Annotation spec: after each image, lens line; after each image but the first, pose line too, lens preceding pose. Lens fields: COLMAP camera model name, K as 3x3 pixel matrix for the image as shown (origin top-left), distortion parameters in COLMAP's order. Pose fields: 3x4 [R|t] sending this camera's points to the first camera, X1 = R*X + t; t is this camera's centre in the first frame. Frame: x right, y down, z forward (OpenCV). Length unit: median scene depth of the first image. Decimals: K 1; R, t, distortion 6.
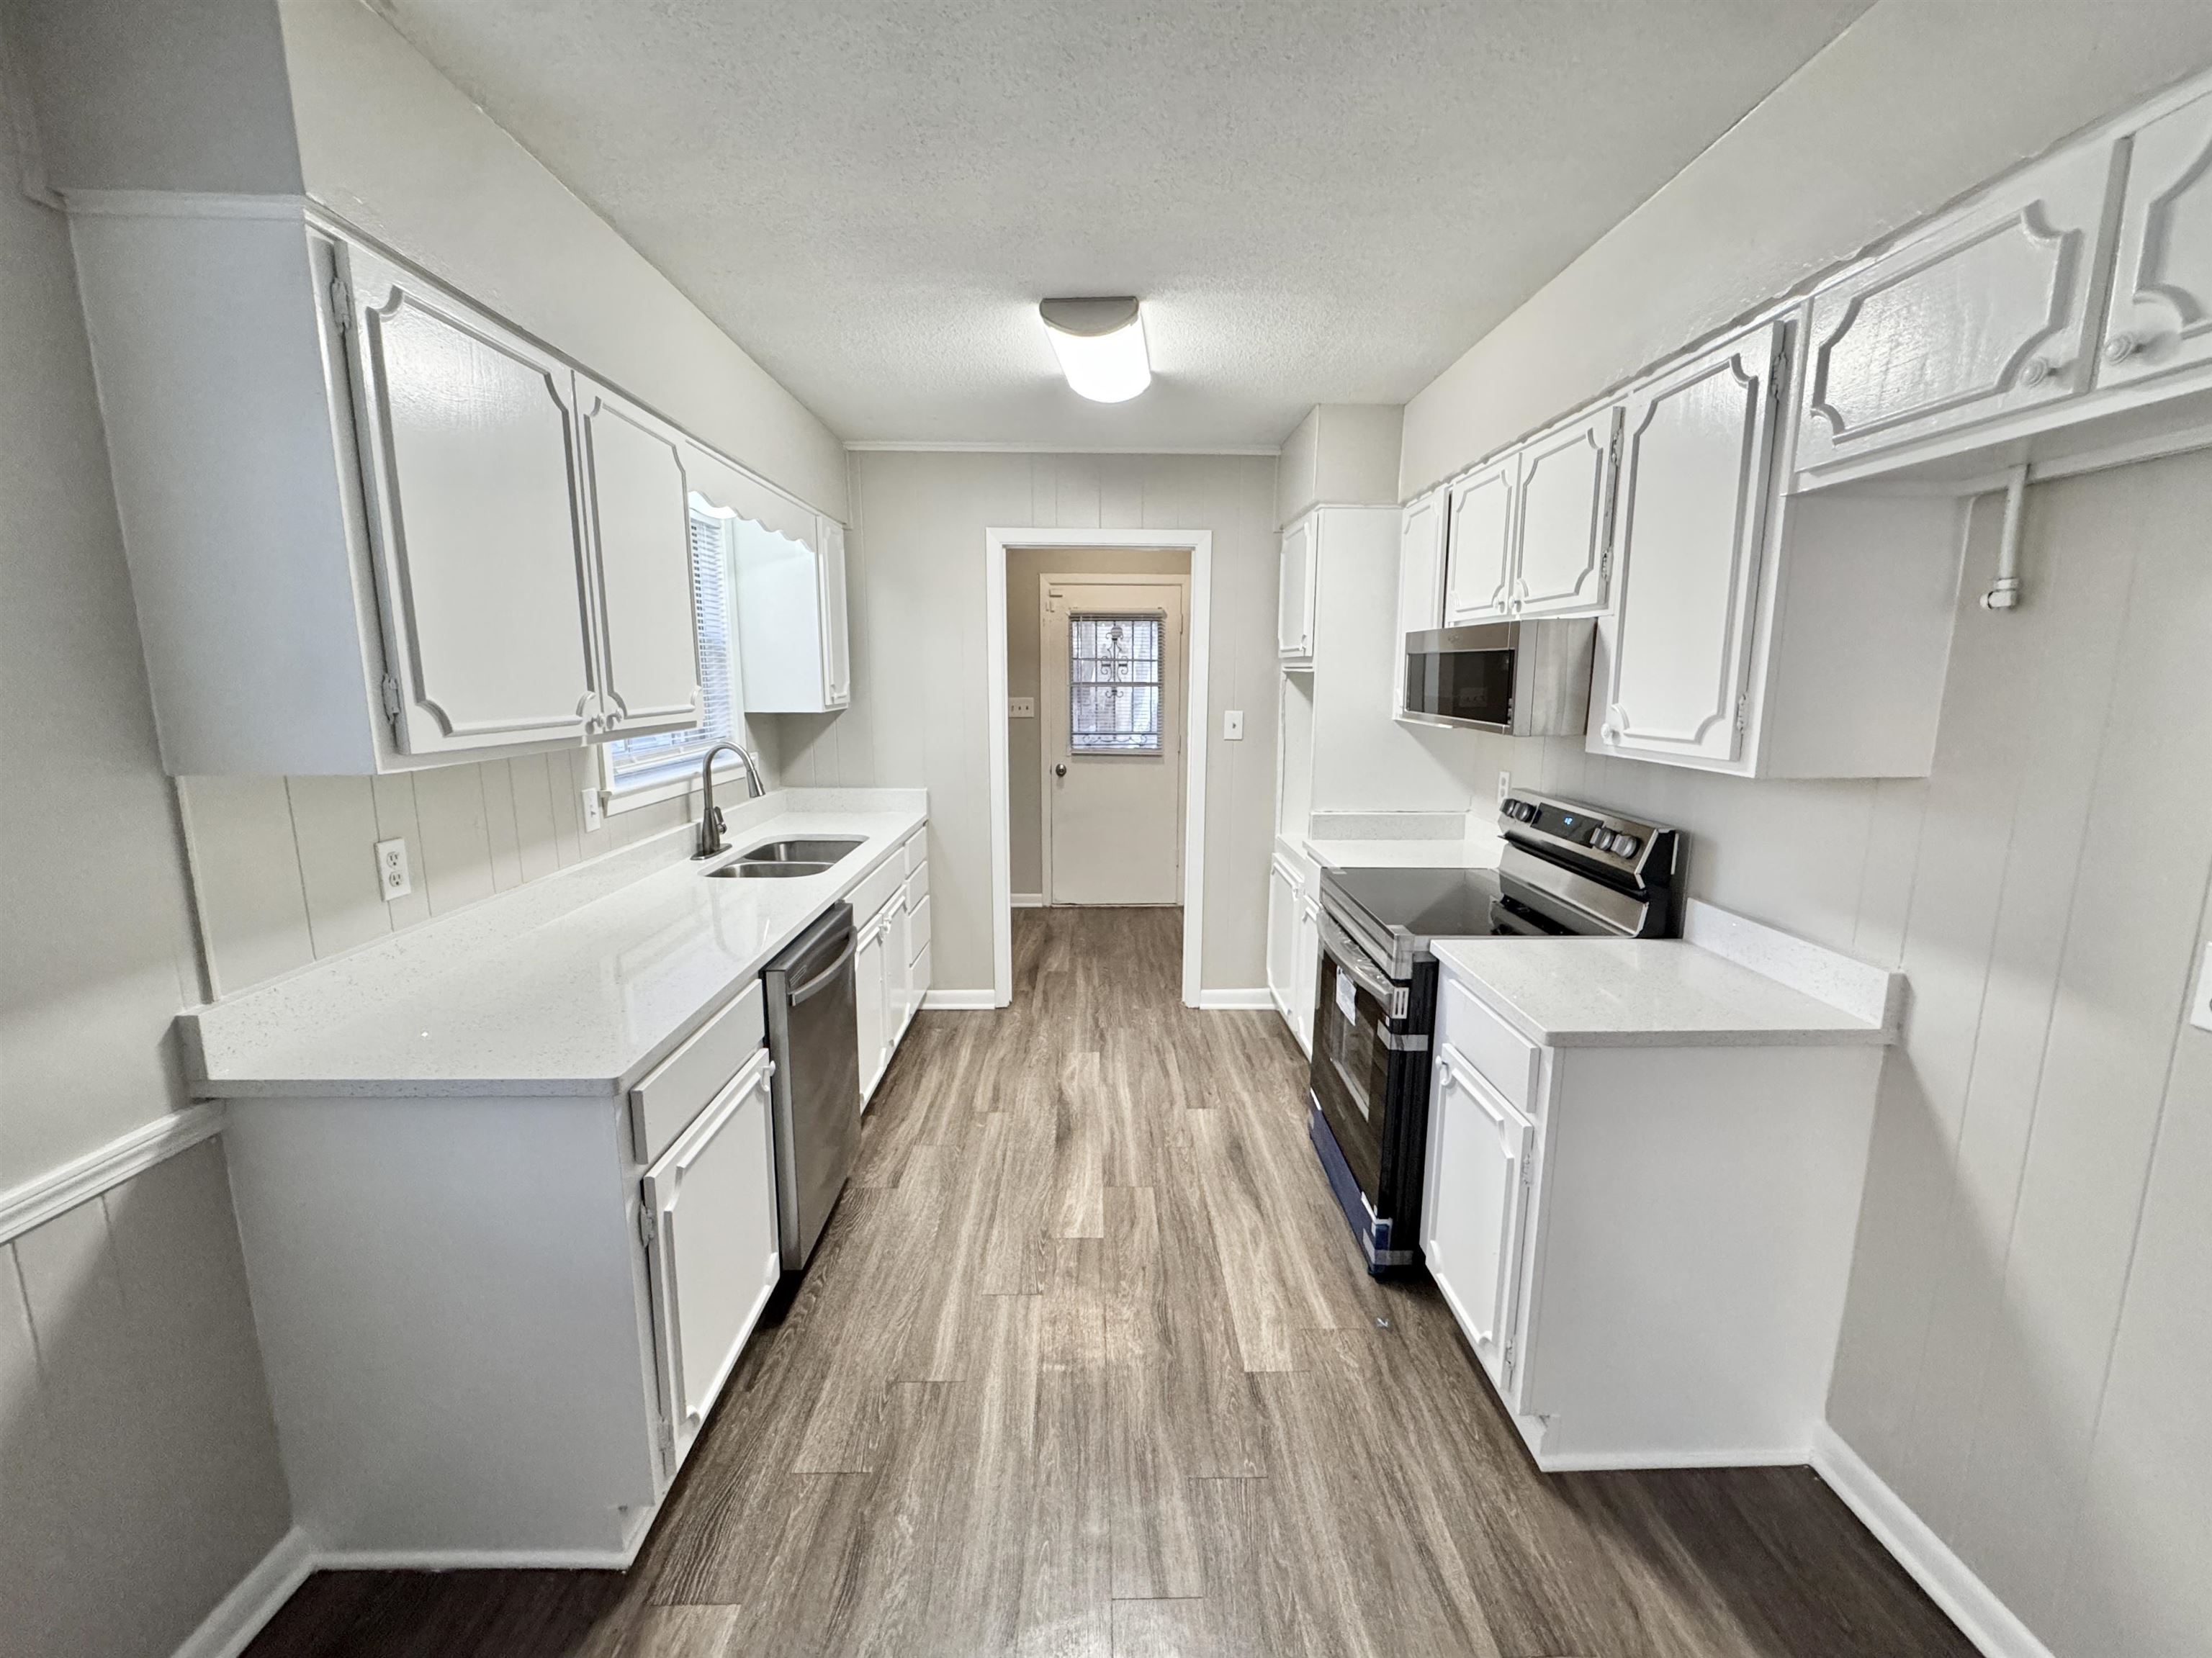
lens RADIAL K [[891.0, 0, 1106.0], [0, 891.0, 829.0], [0, 0, 1]] dist [0.000374, 0.000174]
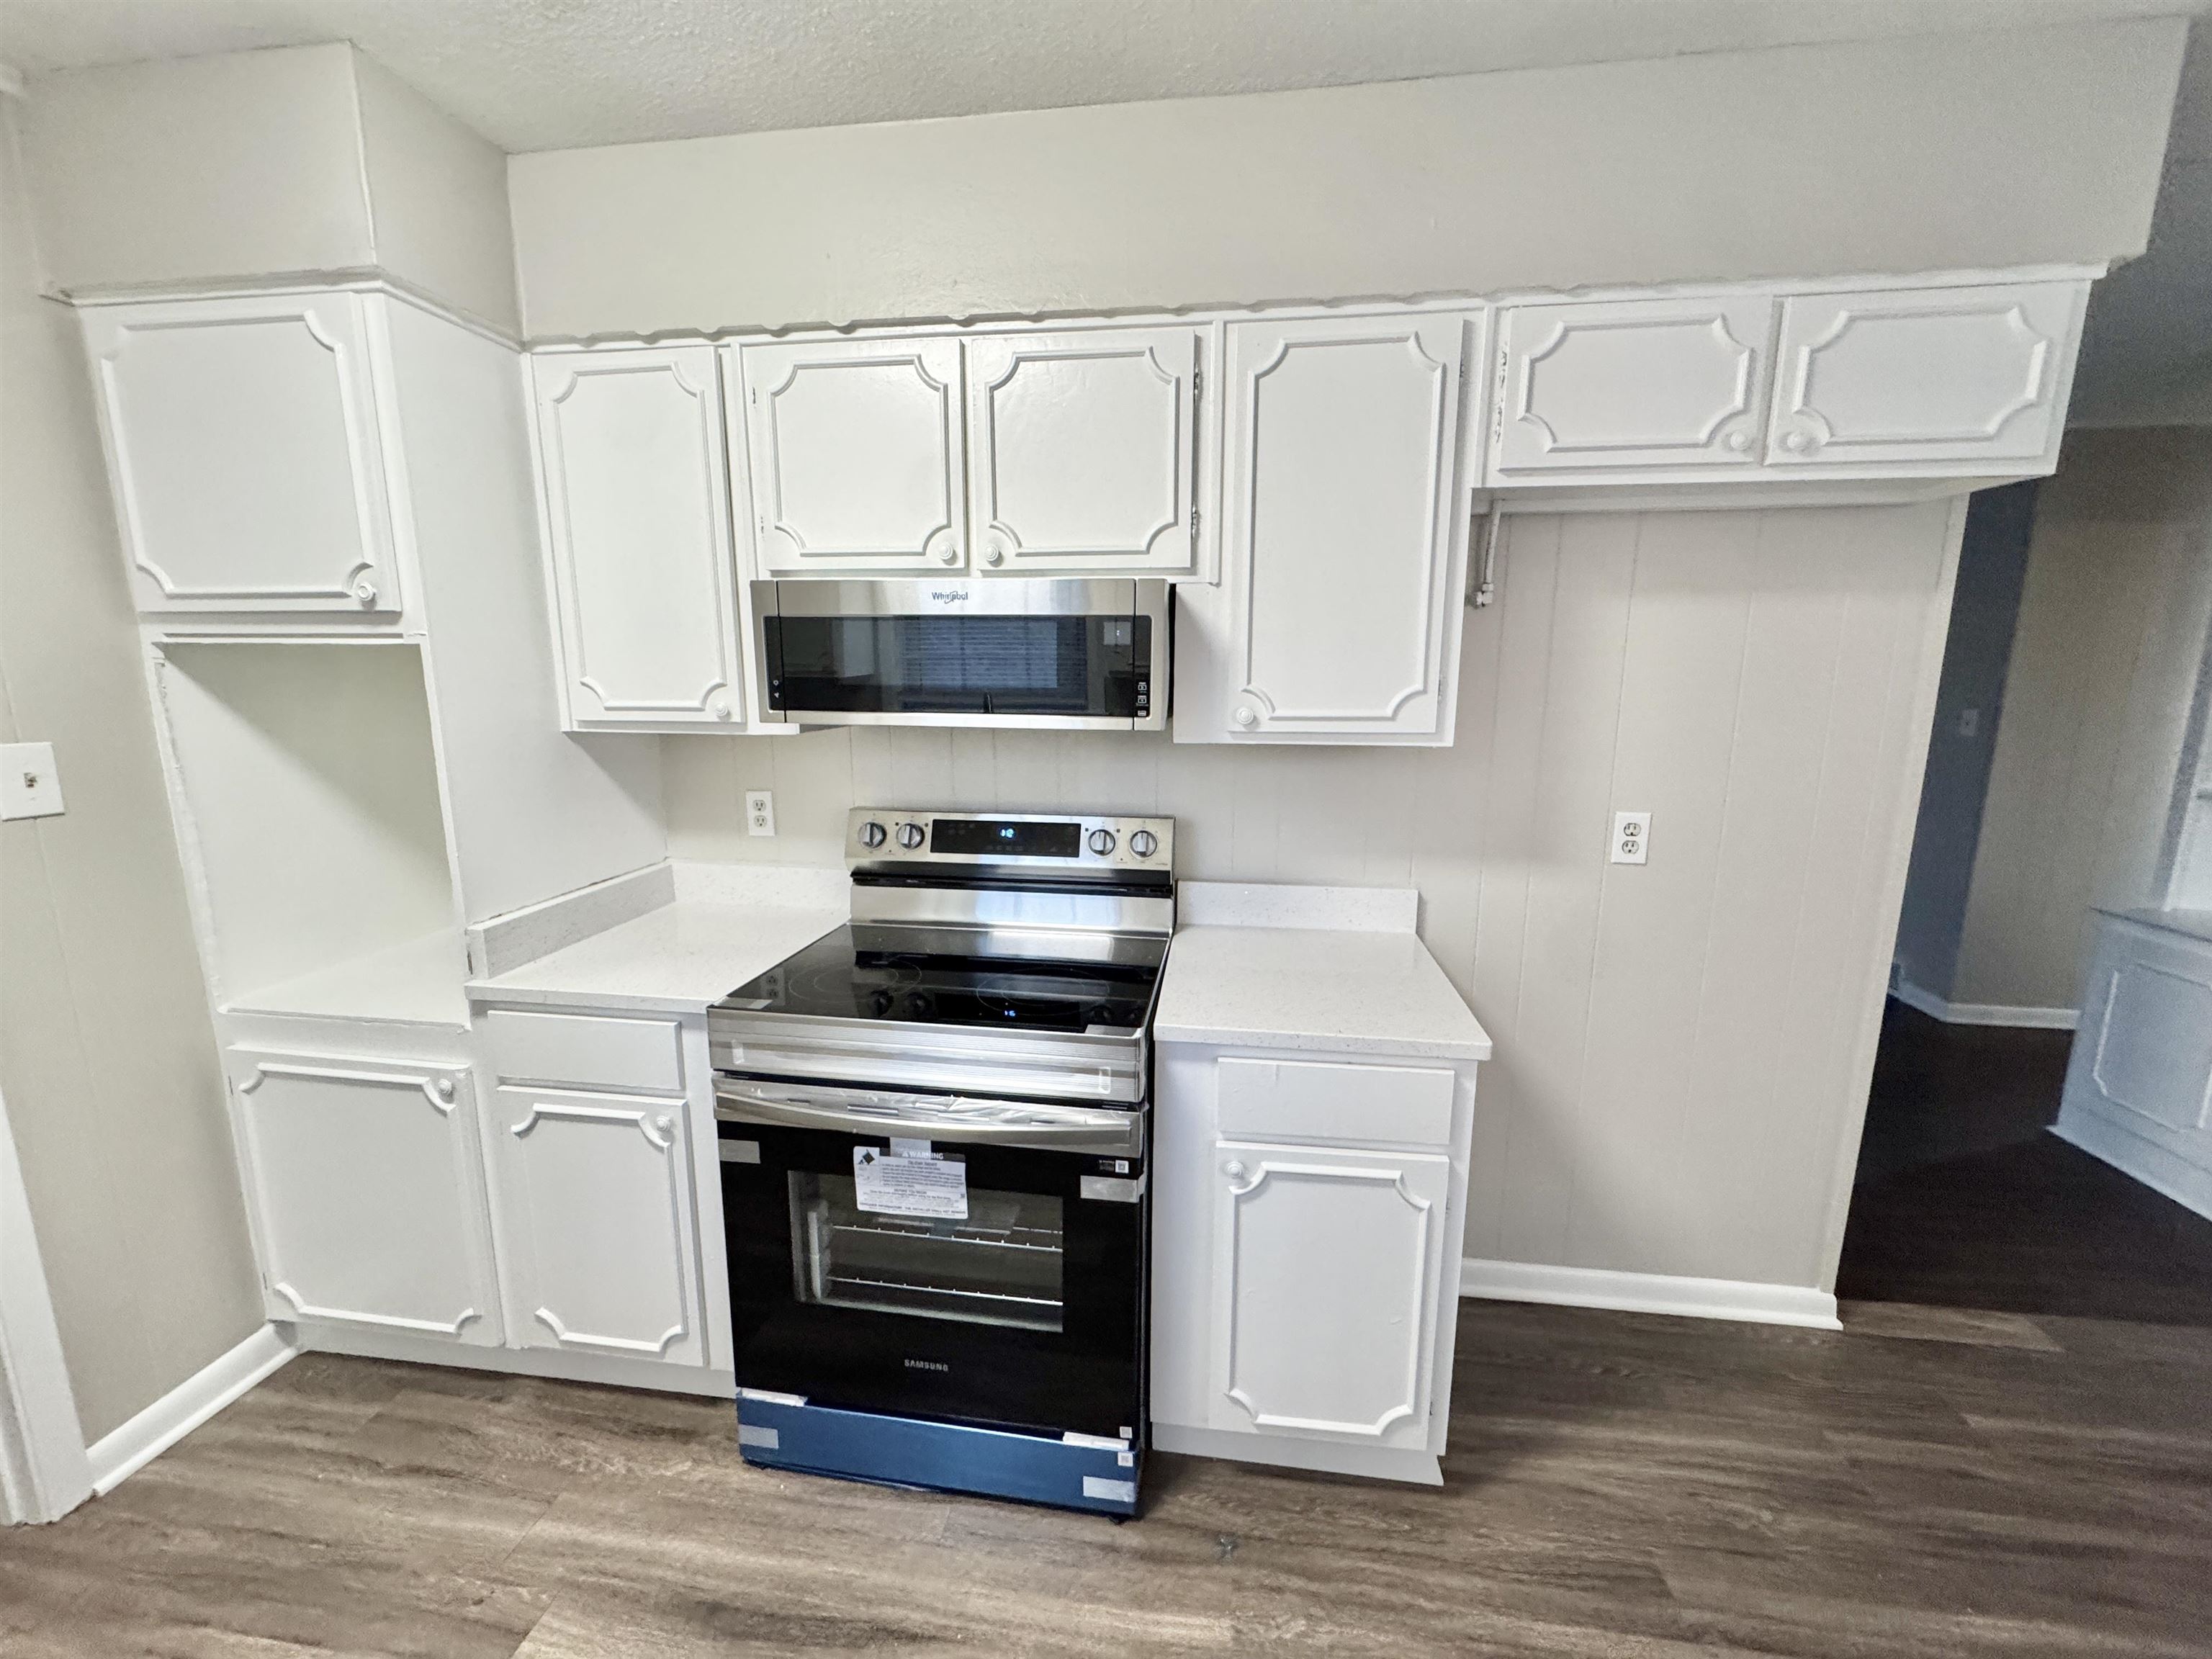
lens RADIAL K [[882.3, 0, 1106.0], [0, 882.3, 829.5], [0, 0, 1]] dist [-0.002268, -0.000017]
pose [[0.156358, -0.175965, 0.971899, -0.210152], [0.167614, 0.974457, 0.149463, -0.097031], [-0.973374, 0.139534, 0.181859, 0.625860]]
